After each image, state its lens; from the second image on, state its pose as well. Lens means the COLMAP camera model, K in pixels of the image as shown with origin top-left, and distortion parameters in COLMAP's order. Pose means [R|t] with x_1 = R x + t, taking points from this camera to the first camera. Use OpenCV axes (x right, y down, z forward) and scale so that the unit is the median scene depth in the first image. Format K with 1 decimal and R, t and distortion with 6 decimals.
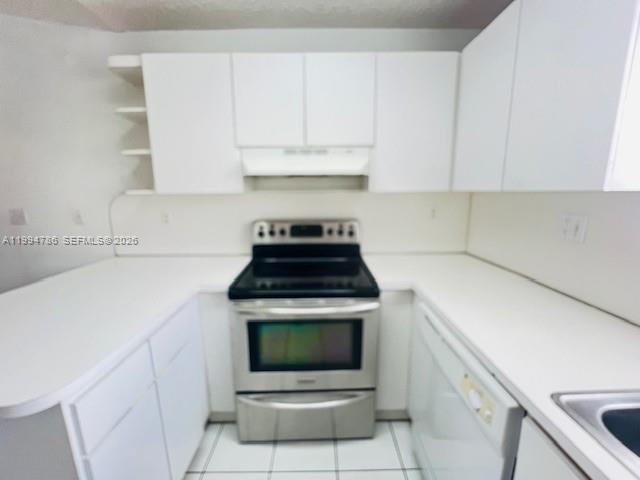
lens RADIAL K [[269.3, 0, 321.9], [0, 269.3, 245.9], [0, 0, 1]] dist [-0.022290, -0.000048]
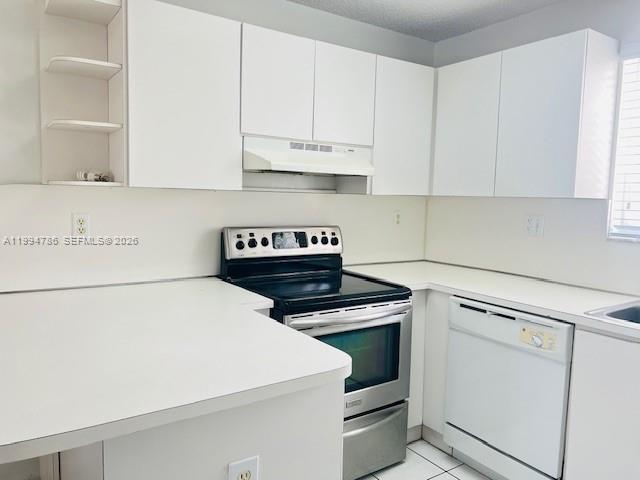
lens RADIAL K [[477.0, 0, 320.0], [0, 477.0, 240.0], [0, 0, 1]] dist [0.022294, -0.001709]
pose [[0.835262, -0.022060, 0.549410, -0.913280], [0.079858, 0.993467, -0.081518, 0.081454], [-0.544023, 0.111964, 0.831567, -0.282210]]
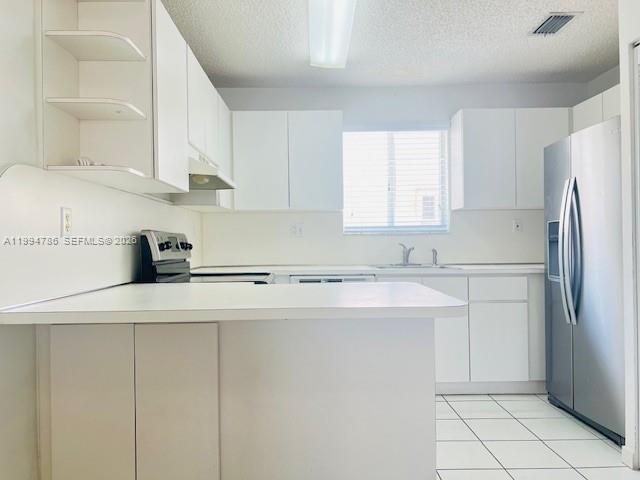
lens RADIAL K [[464.7, 0, 309.8], [0, 464.7, 240.7], [0, 0, 1]] dist [0.013083, 0.001646]
pose [[0.007480, 0.012659, 0.999892, -1.853615], [0.211503, 0.977278, -0.013955, 0.054259], [-0.977349, 0.211585, 0.004633, 0.683399]]
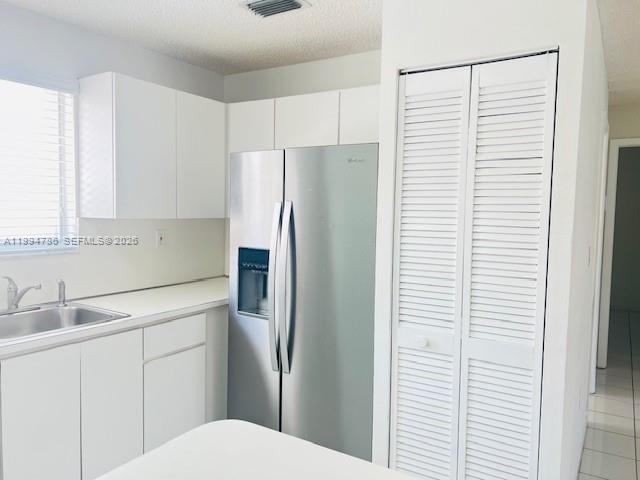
lens RADIAL K [[477.0, 0, 320.0], [0, 477.0, 240.0], [0, 0, 1]] dist [0.022294, -0.001709]
pose [[-0.842223, -0.038349, 0.537763, -0.972387], [0.100351, 0.968884, 0.226258, -0.214333], [-0.529707, 0.244525, -0.812169, 0.881982]]
